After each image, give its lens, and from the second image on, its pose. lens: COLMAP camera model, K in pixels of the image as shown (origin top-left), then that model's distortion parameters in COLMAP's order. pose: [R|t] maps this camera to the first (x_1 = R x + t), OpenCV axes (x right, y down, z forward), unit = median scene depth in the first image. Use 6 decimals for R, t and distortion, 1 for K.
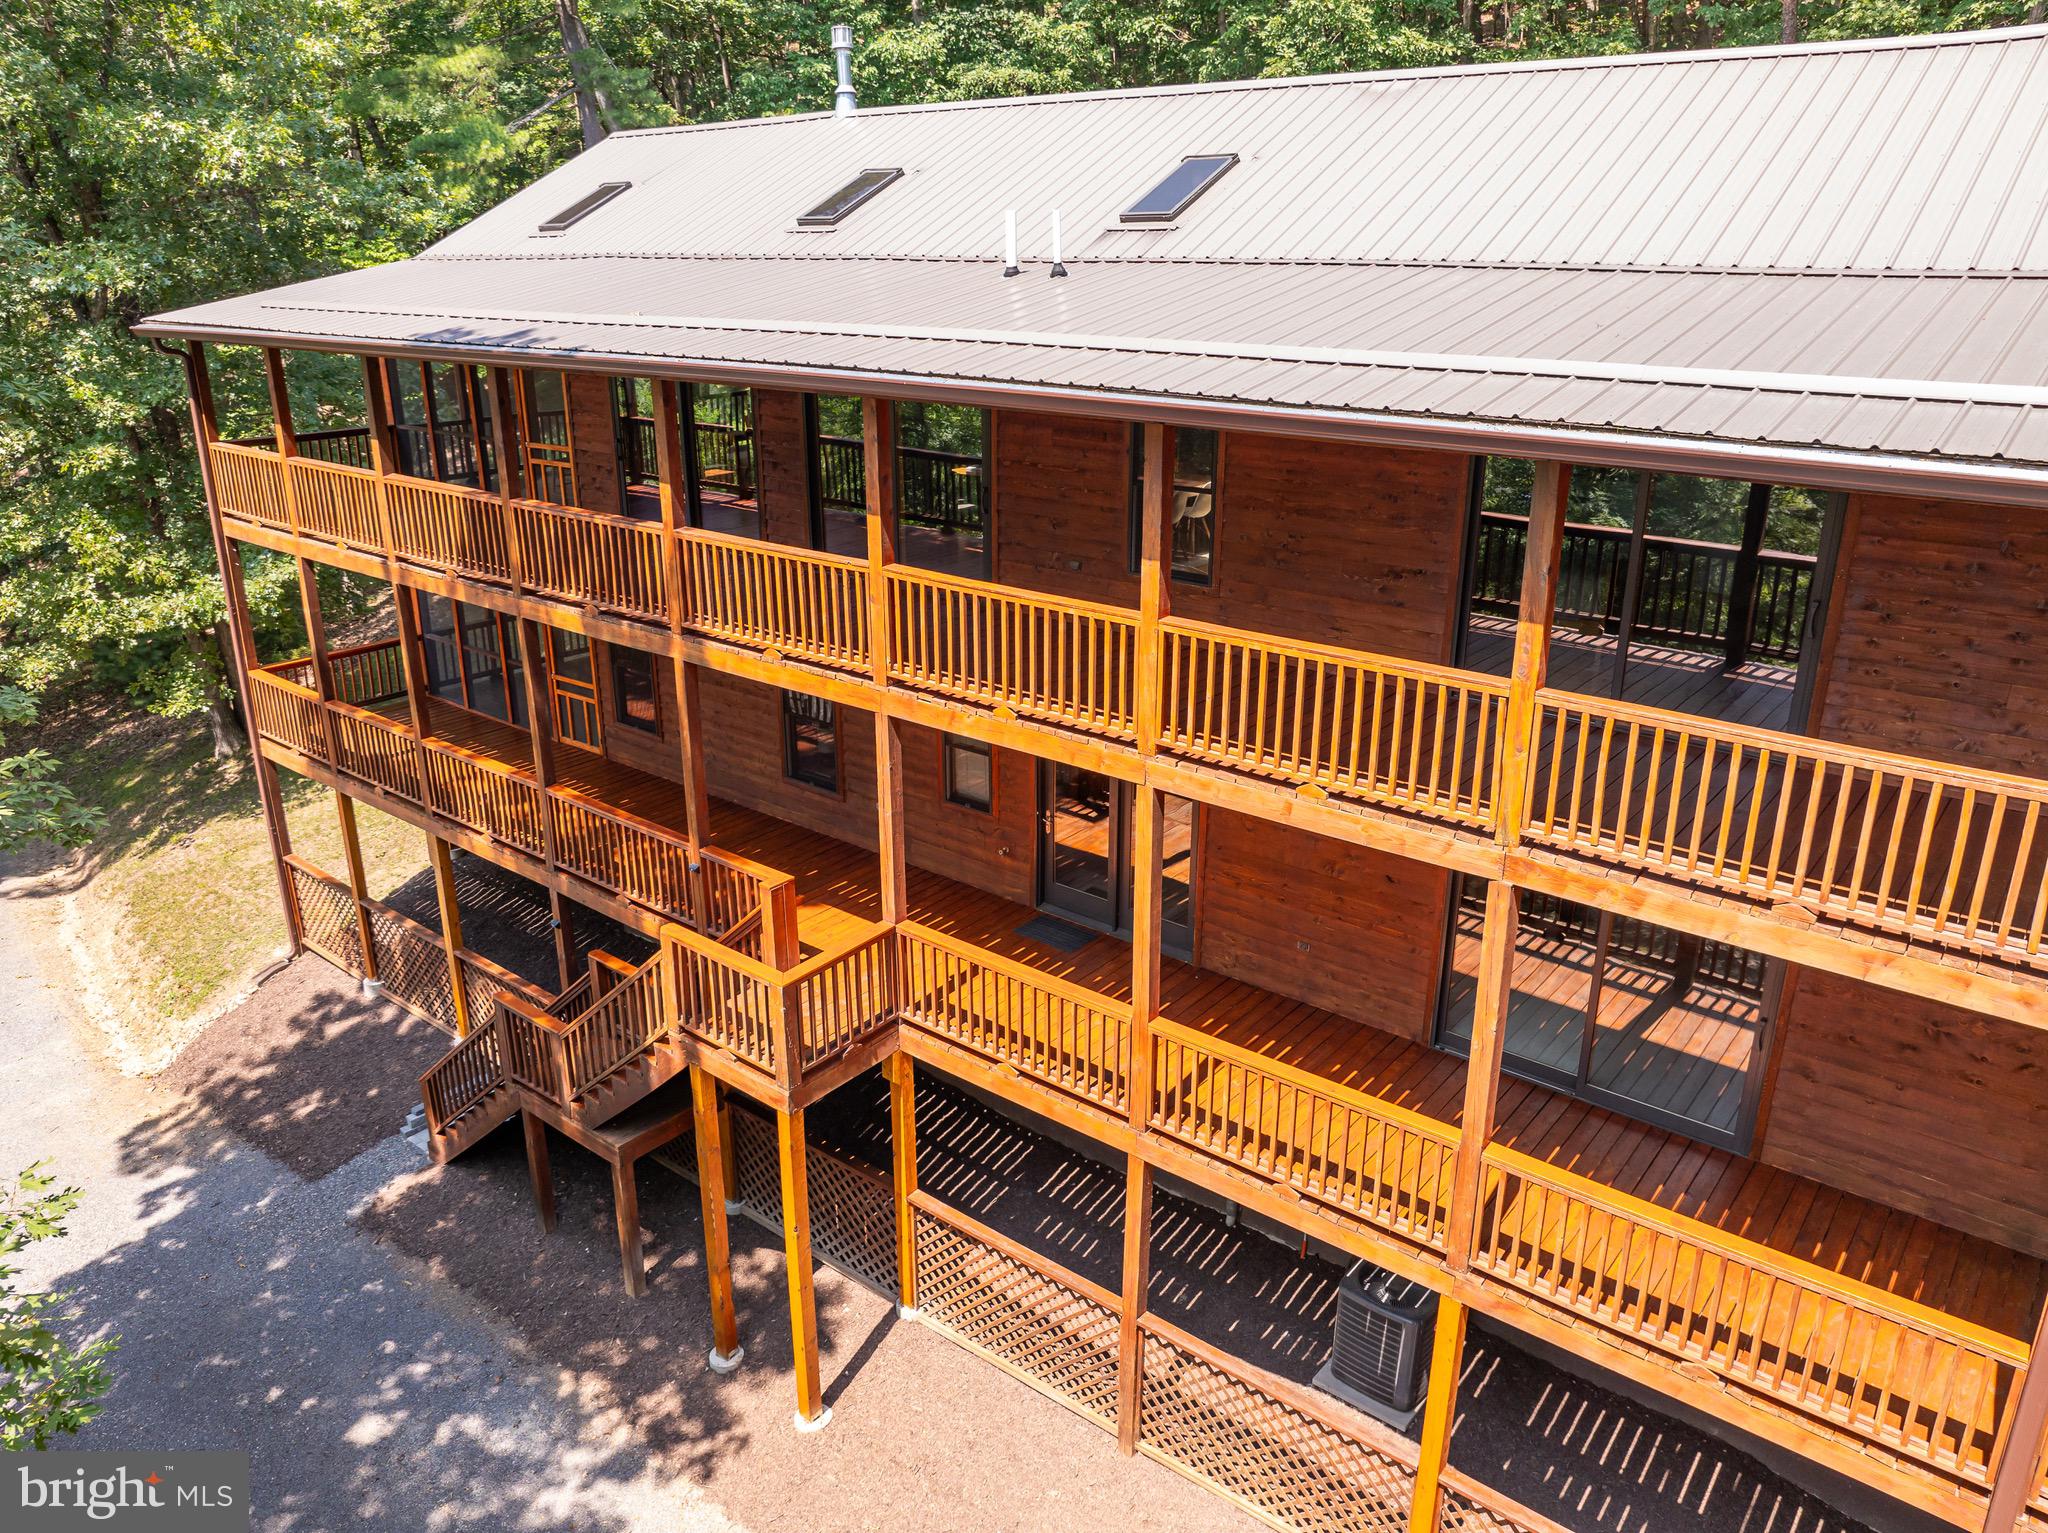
lens RADIAL K [[1461.4, 0, 1024.0], [0, 1461.4, 766.5], [0, 0, 1]] dist [-0.027585, 0.000143]
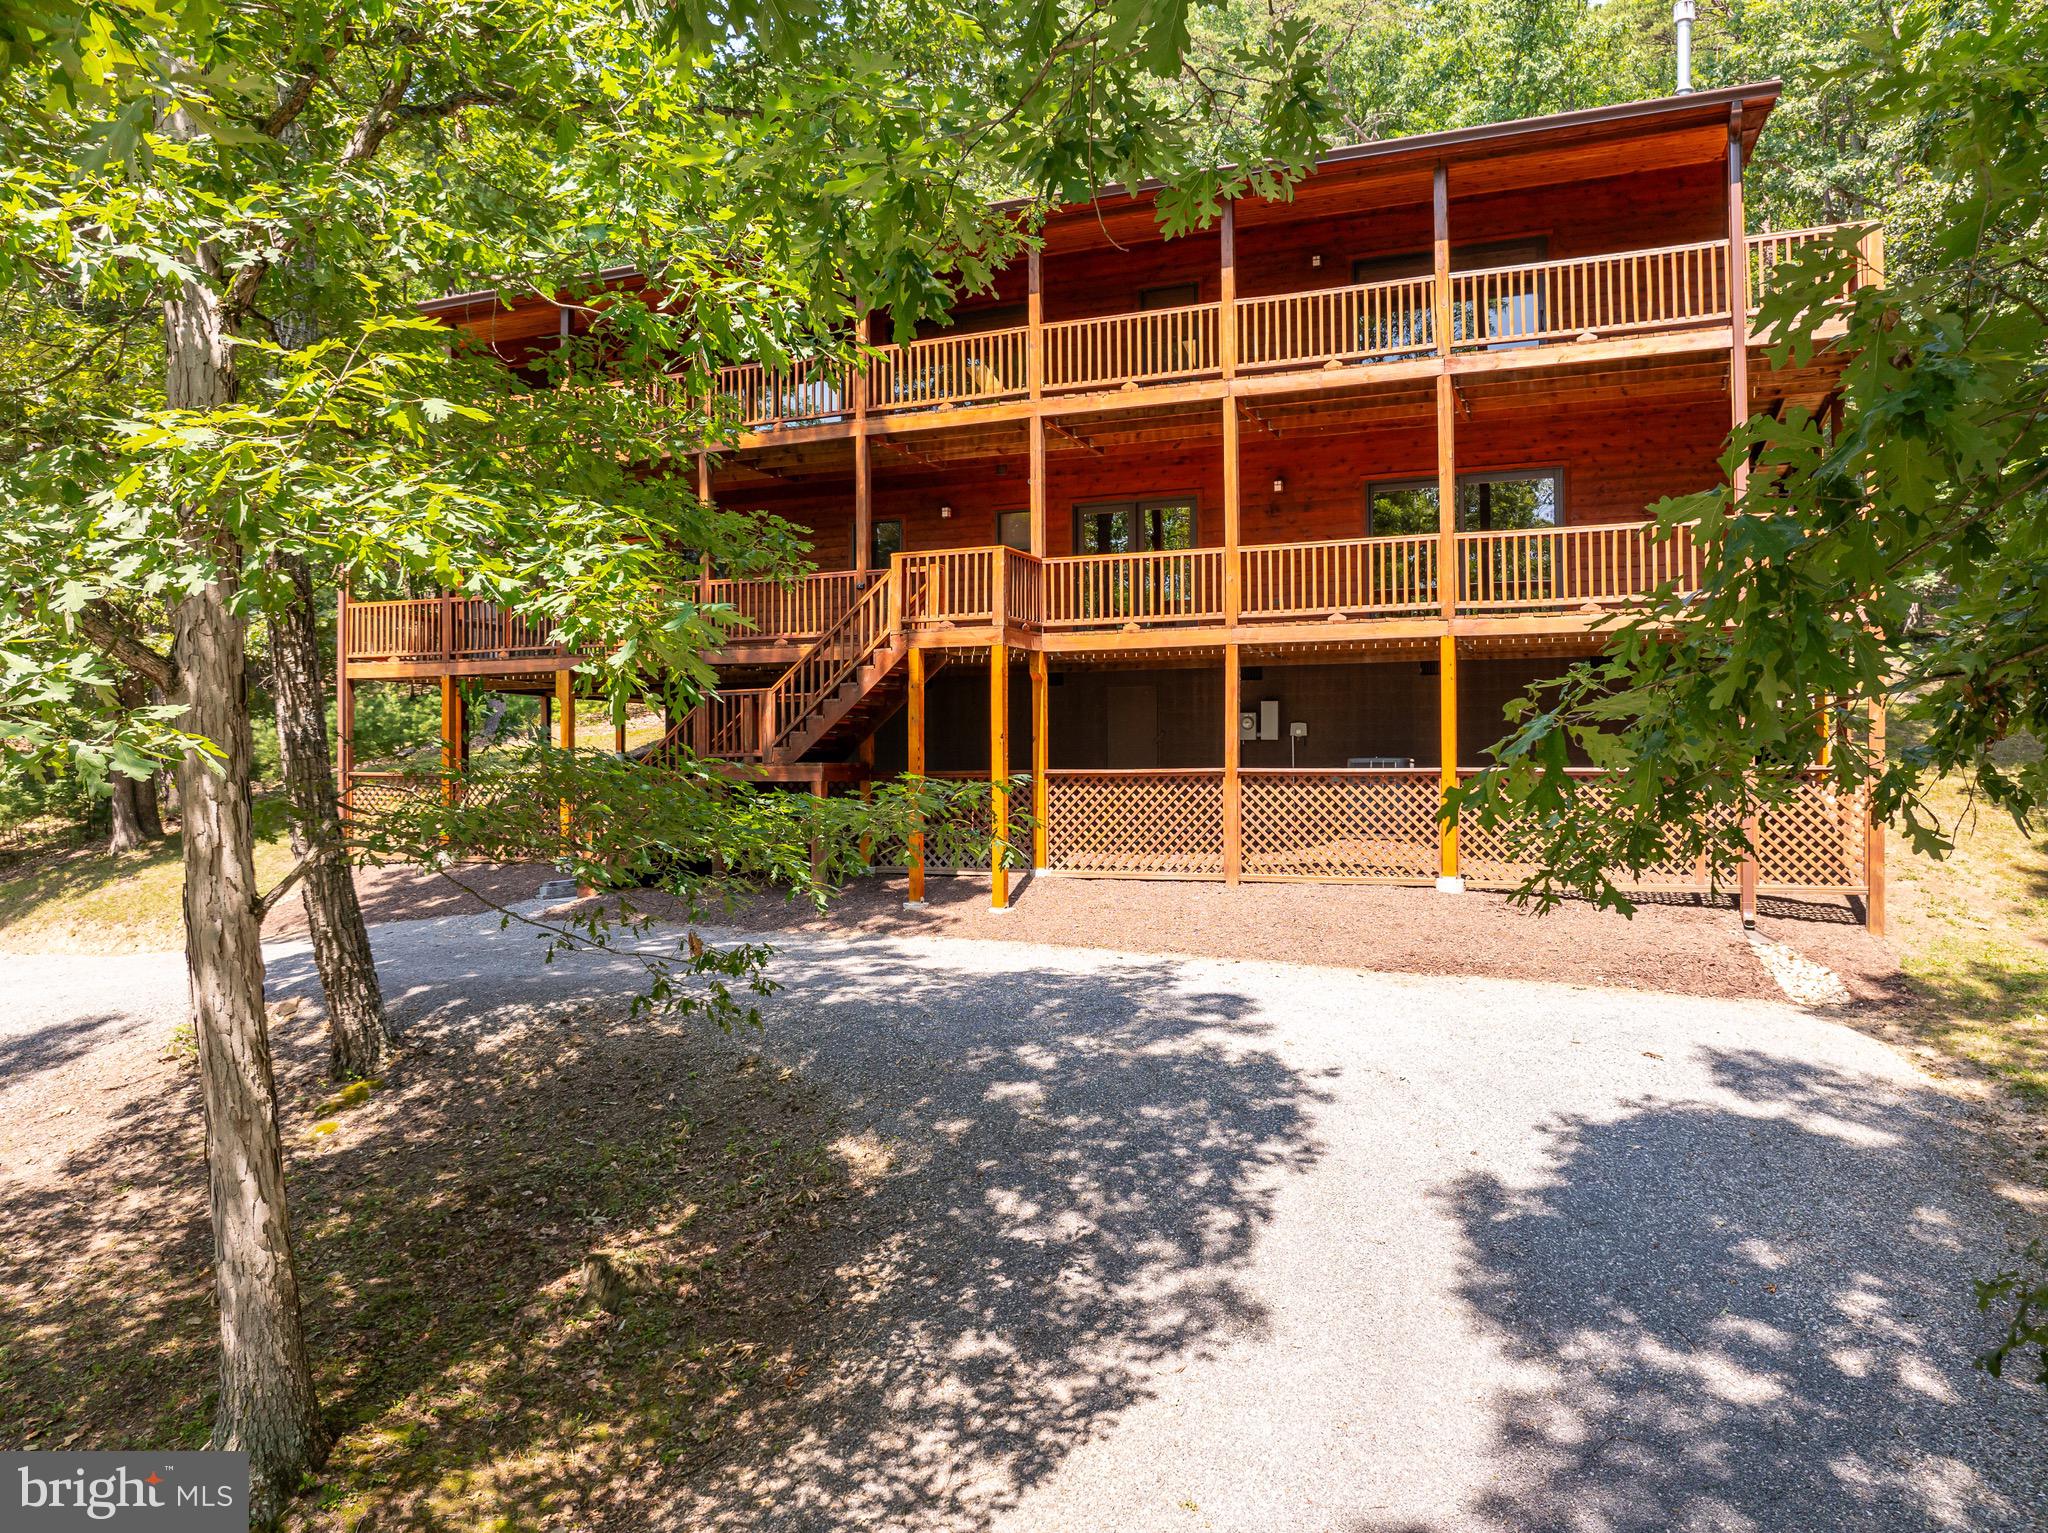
lens RADIAL K [[1458.8, 0, 1024.0], [0, 1458.8, 766.5], [0, 0, 1]] dist [-0.054453, 0.024777]
pose [[0.961727, -0.002881, 0.273993, -0.495168], [0.094841, 0.941637, -0.322994, 0.758848], [-0.257072, 0.336618, 0.905871, -0.288006]]
